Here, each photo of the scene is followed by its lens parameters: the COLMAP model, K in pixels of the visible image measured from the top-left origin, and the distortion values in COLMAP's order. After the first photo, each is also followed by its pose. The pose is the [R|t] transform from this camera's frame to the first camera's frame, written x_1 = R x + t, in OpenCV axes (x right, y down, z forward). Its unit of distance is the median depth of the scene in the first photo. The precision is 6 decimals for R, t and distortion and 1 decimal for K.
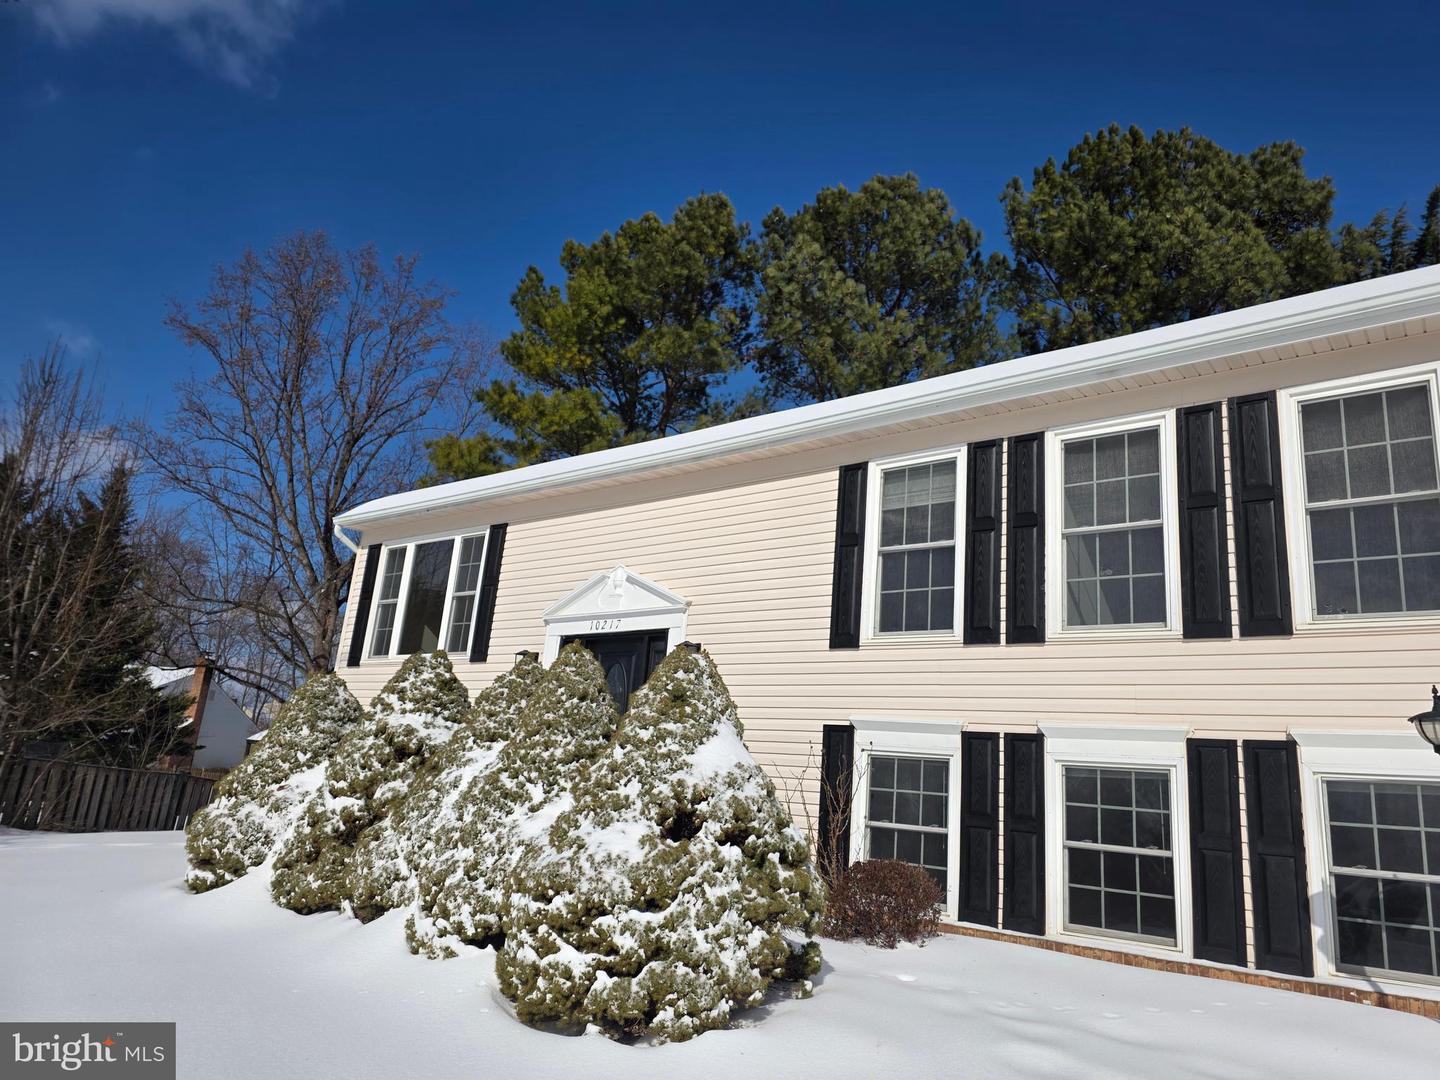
lens RADIAL K [[961.8, 0, 739.9], [0, 961.8, 552.4], [0, 0, 1]] dist [0.079862, -0.078856]
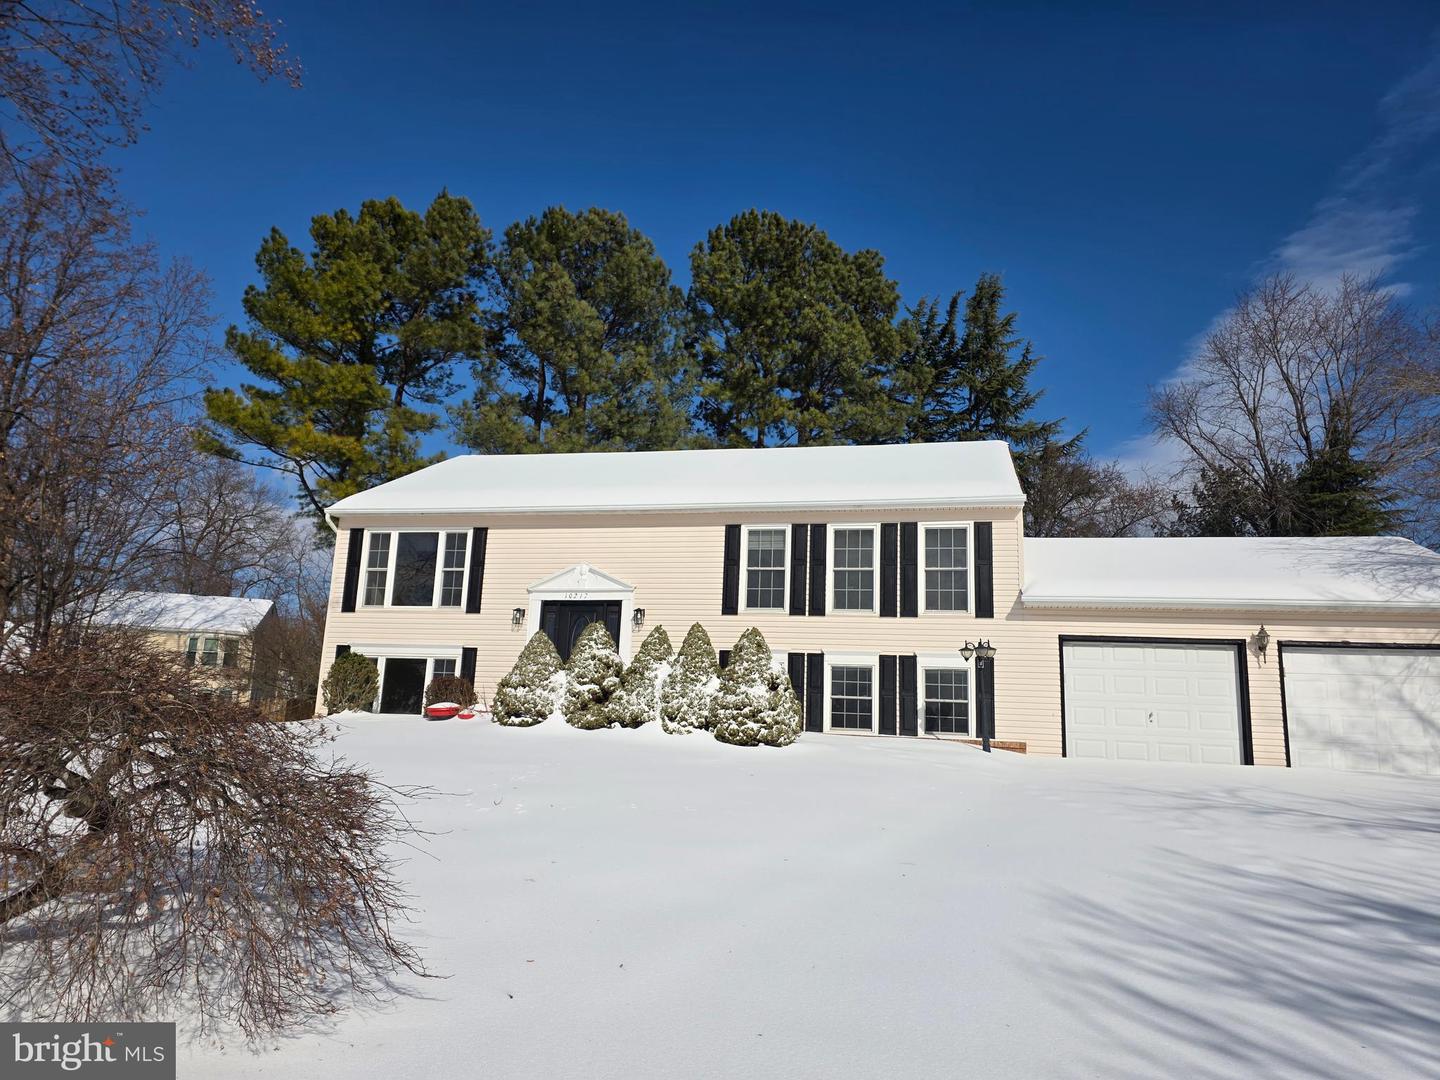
lens RADIAL K [[961.8, 0, 728.9], [0, 961.8, 555.6], [0, 0, 1]] dist [0.079862, -0.078856]
pose [[0.906901, 0.028692, 0.420366, -0.958819], [-0.068067, 0.994551, 0.078966, -0.239735], [-0.415810, -0.100228, 0.903912, -1.092289]]
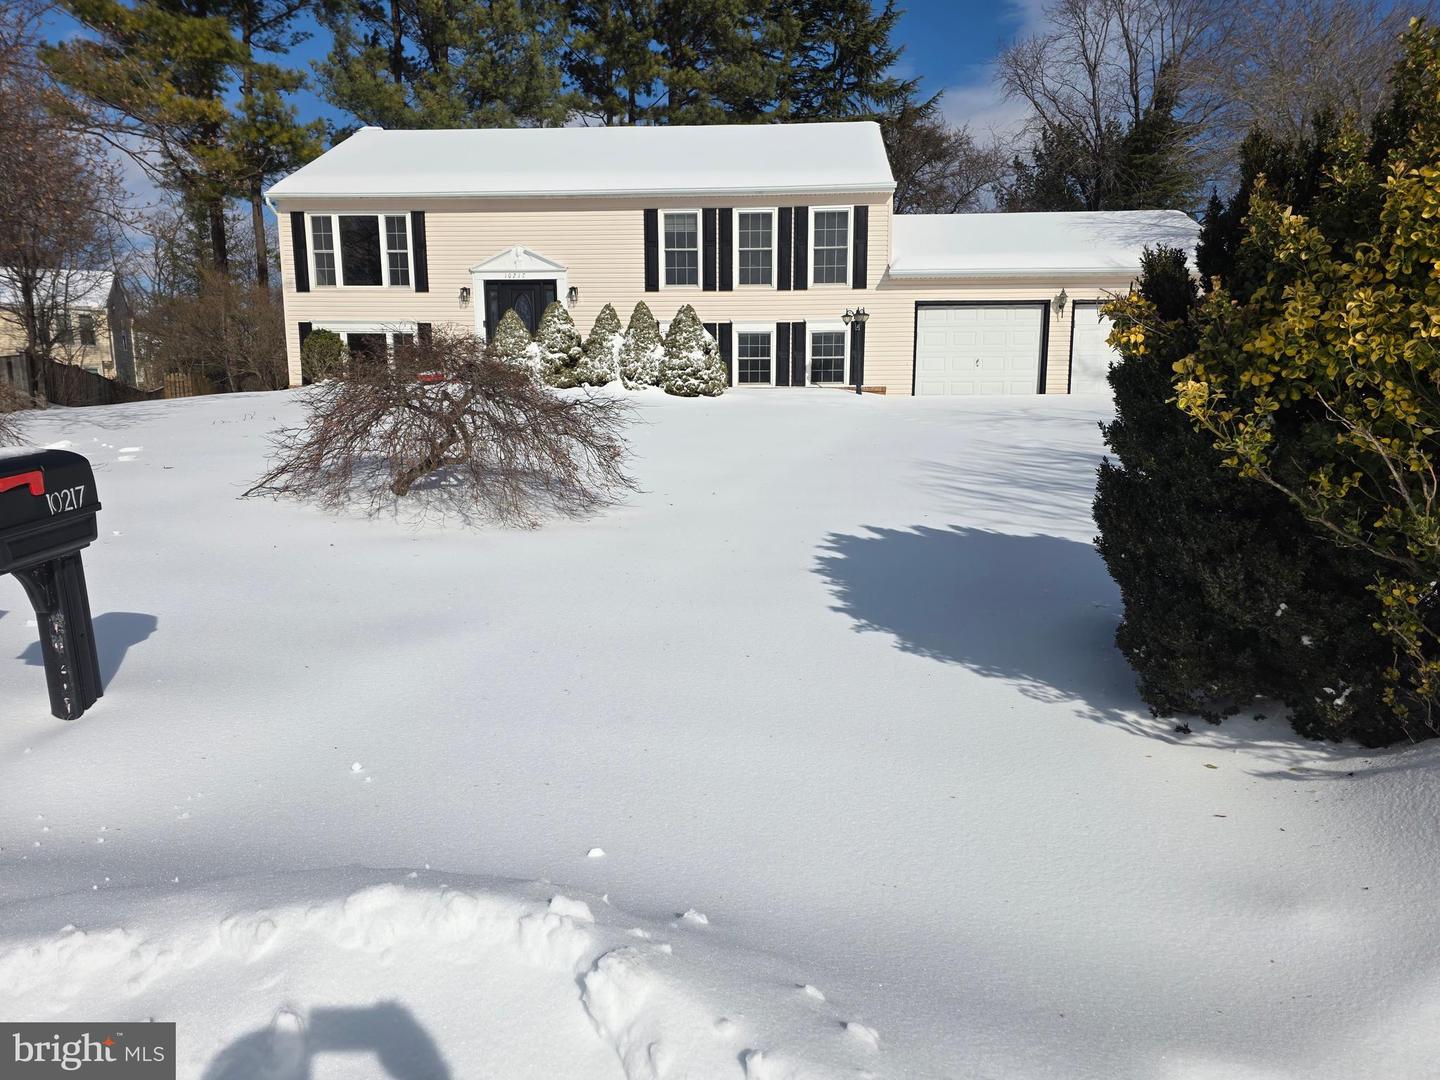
lens RADIAL K [[961.8, 0, 724.1], [0, 961.8, 551.3], [0, 0, 1]] dist [0.079862, -0.078856]
pose [[0.830119, -0.166563, 0.532128, -1.460841], [-0.069820, 0.915778, 0.395570, -0.355693], [-0.553198, -0.365524, 0.748575, -1.522454]]
